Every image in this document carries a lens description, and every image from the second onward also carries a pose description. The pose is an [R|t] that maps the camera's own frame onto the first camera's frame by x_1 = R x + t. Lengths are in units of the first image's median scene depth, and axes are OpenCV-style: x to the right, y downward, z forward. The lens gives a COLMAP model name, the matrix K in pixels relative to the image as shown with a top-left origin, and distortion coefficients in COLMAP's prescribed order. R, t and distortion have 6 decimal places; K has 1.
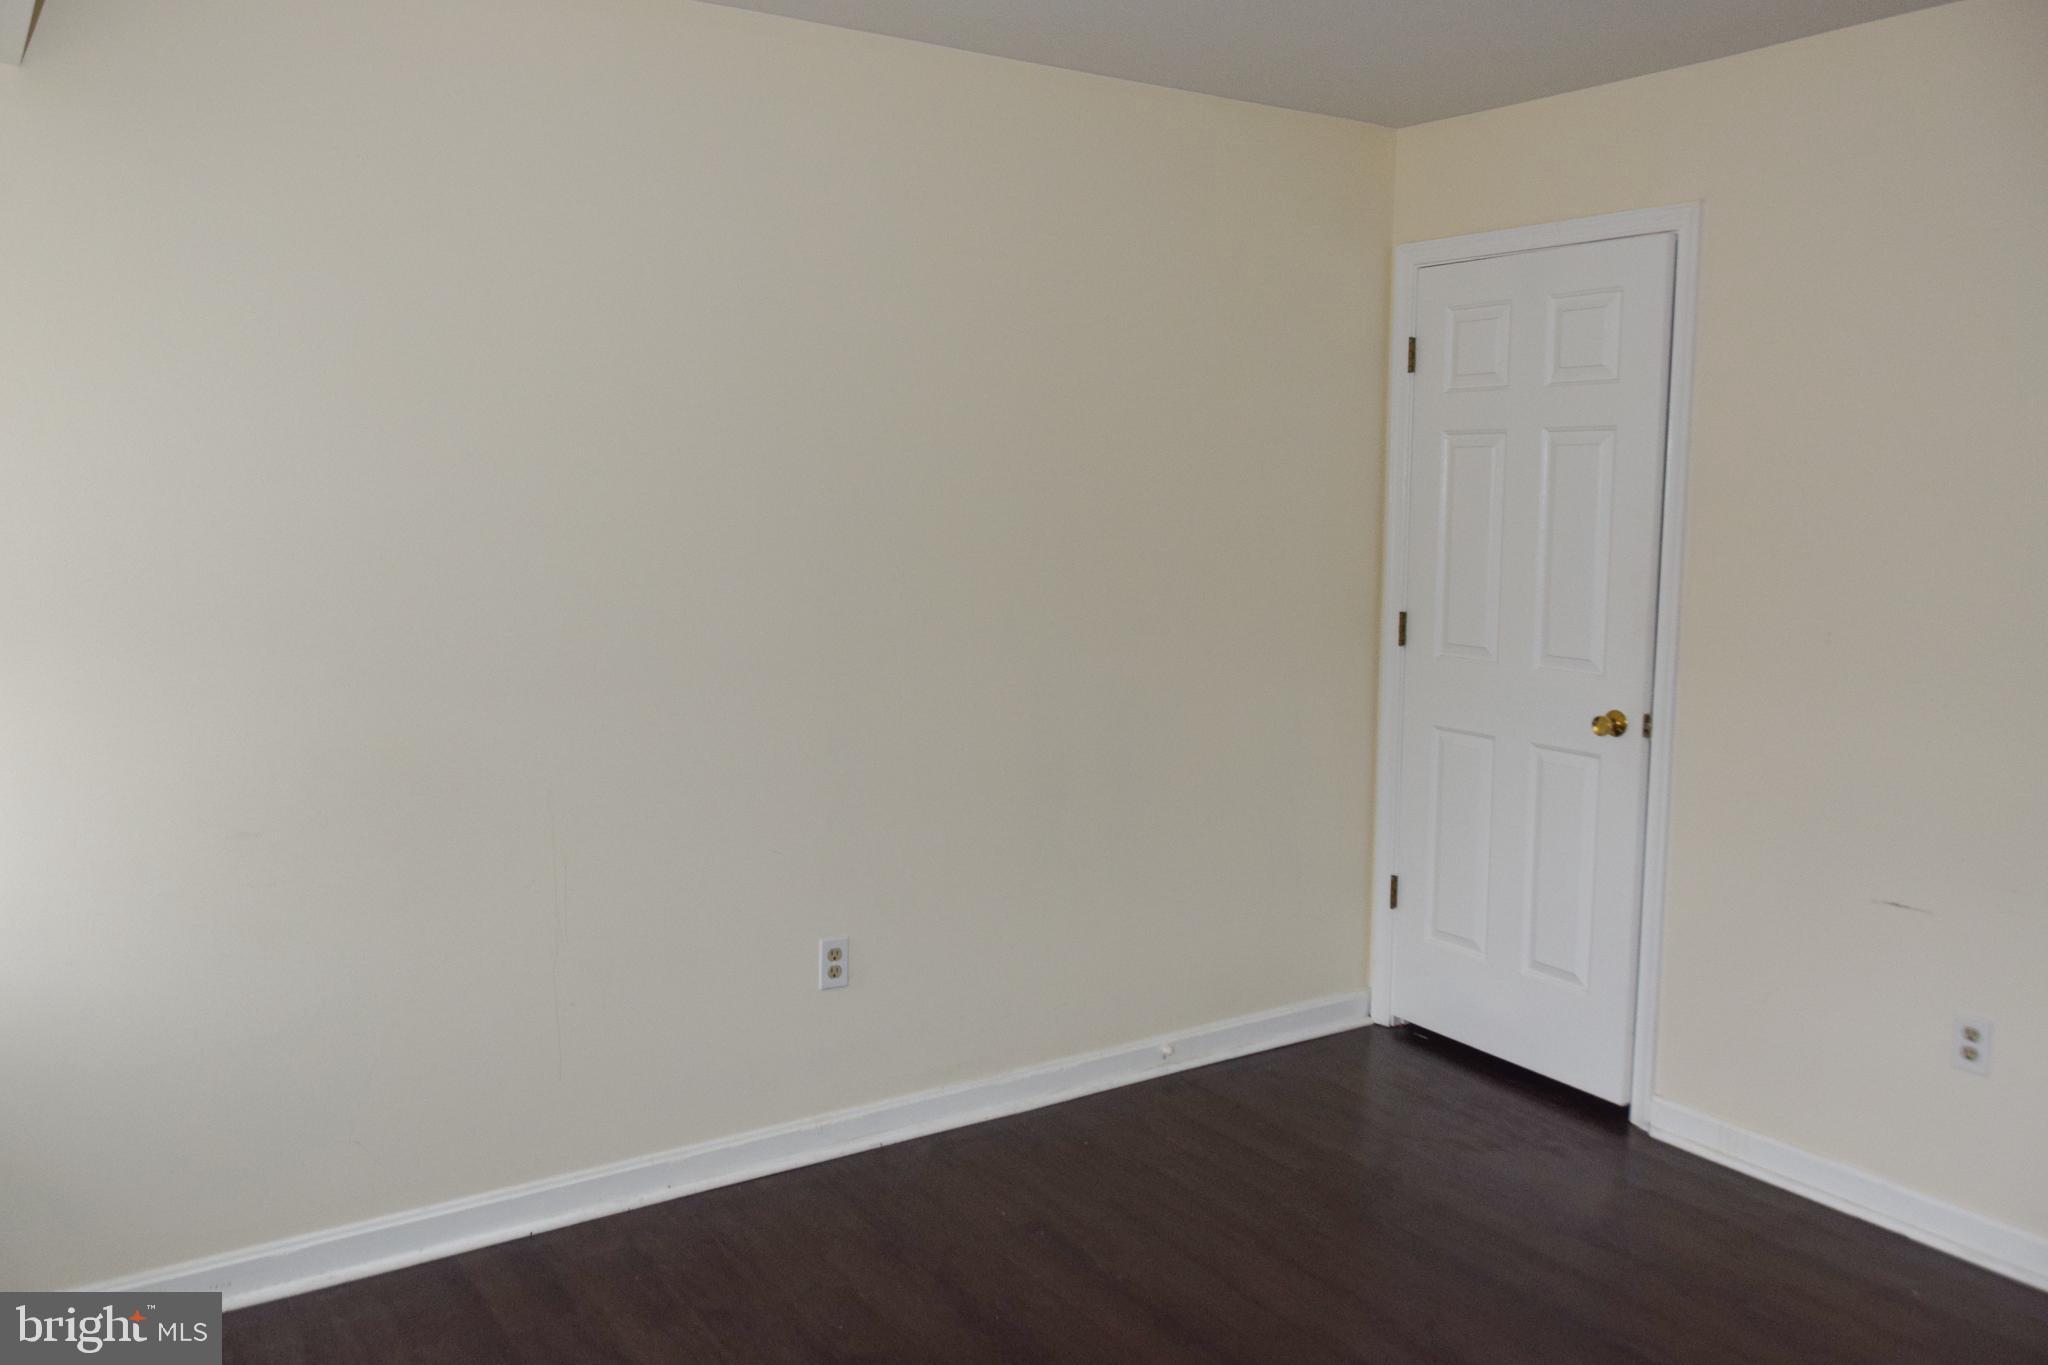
lens RADIAL K [[1595.7, 0, 1023.5], [0, 1595.7, 671.7], [0, 0, 1]] dist [0.004237, -0.000022]
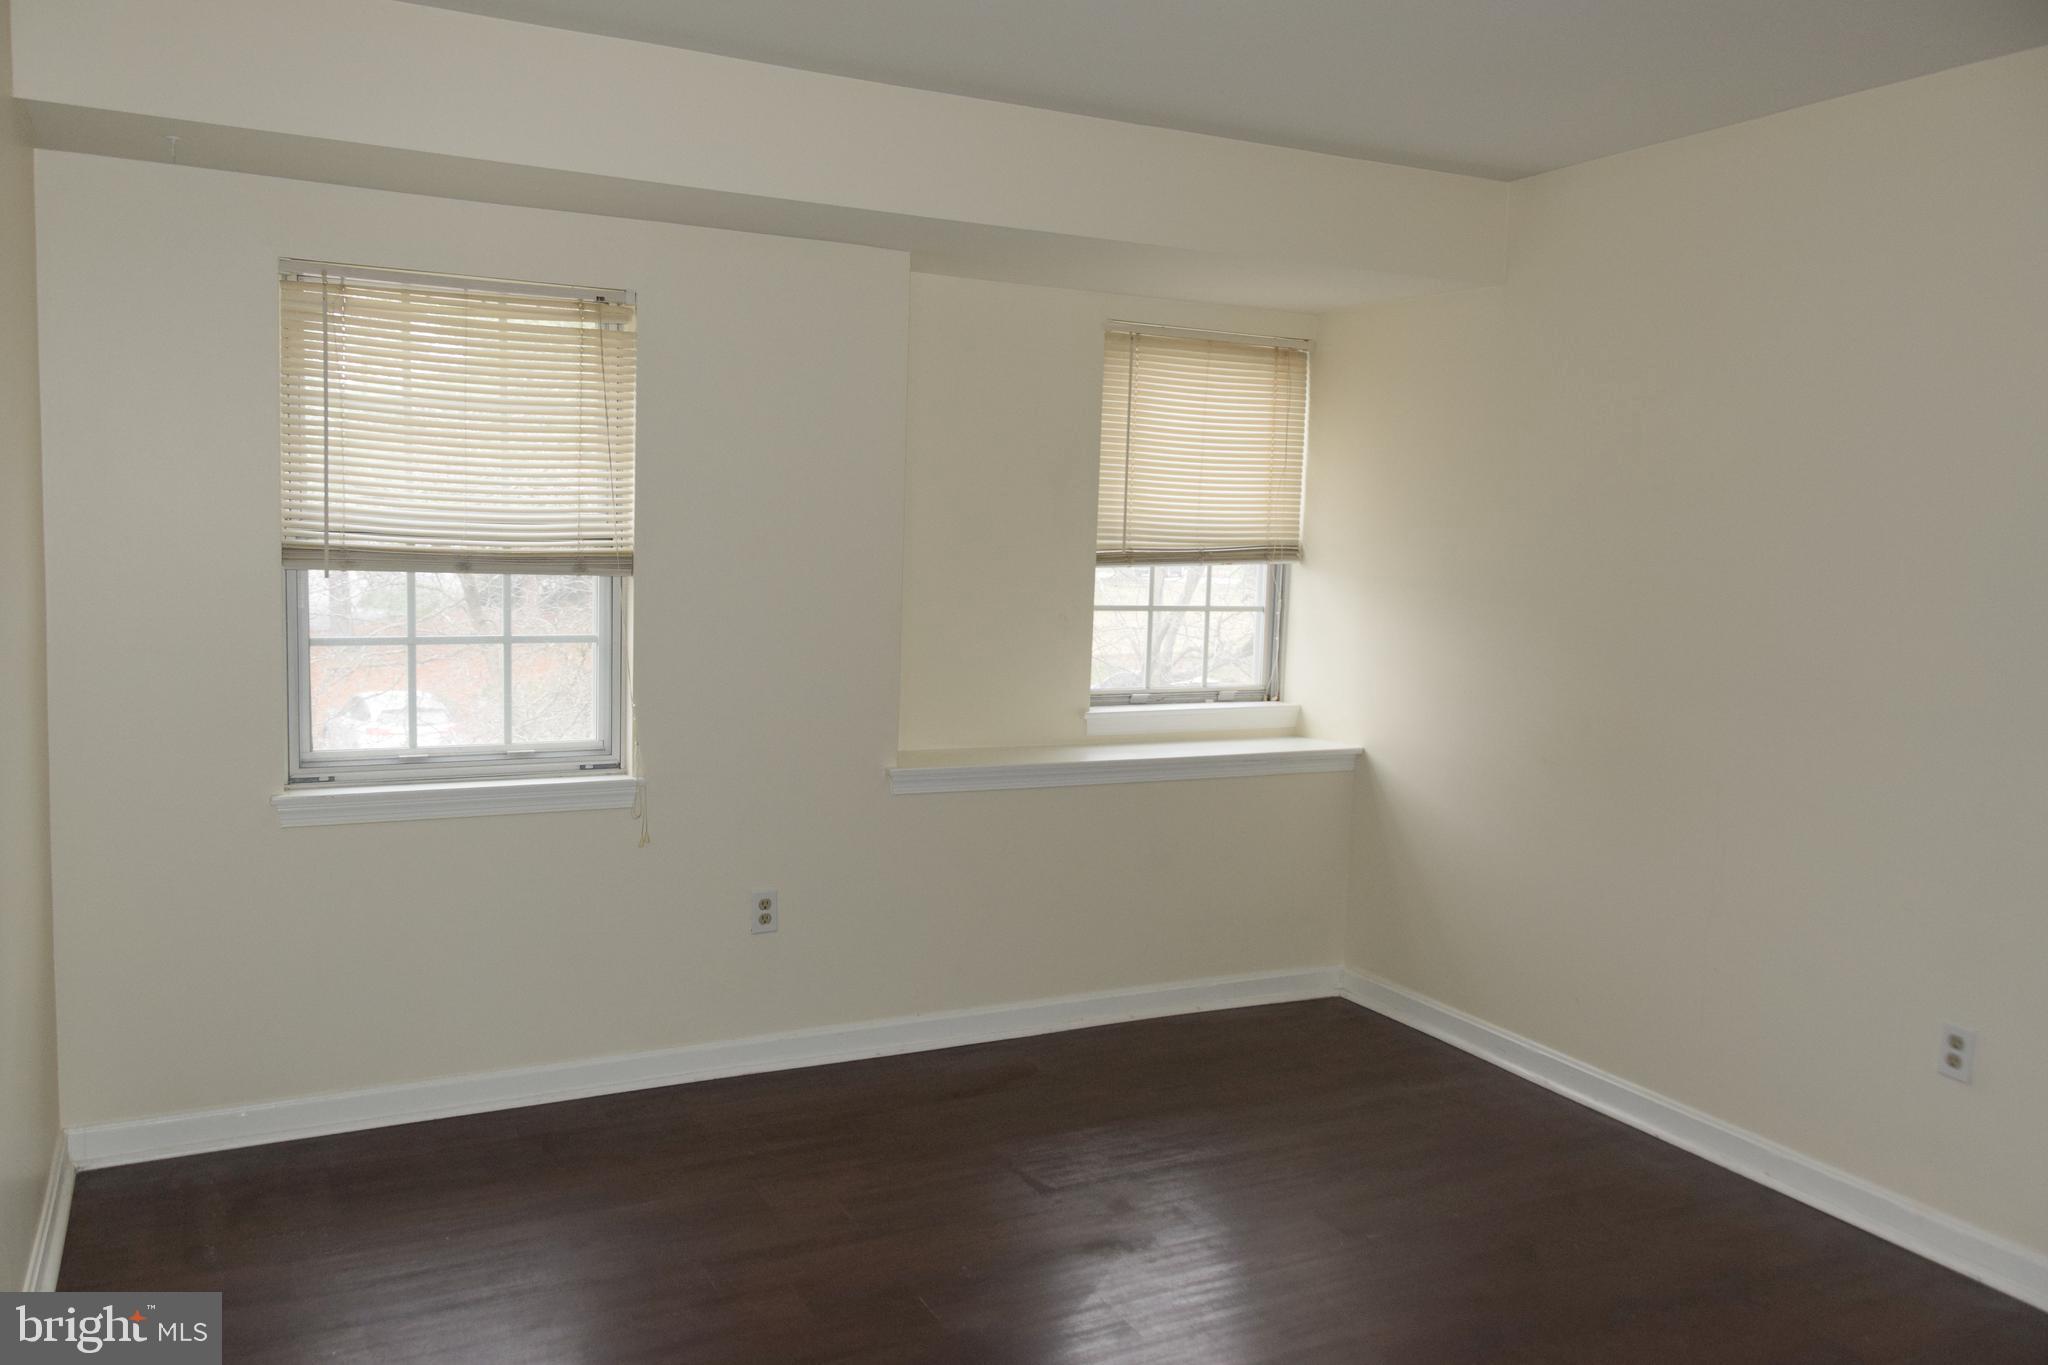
lens RADIAL K [[1595.7, 0, 1023.5], [0, 1595.7, 671.7], [0, 0, 1]] dist [0.004237, -0.000022]
pose [[-0.121169, 0.085017, -0.988984, 0.947447], [-0.141218, 0.984715, 0.101952, -0.059157], [0.982535, 0.152016, -0.107311, 0.598861]]
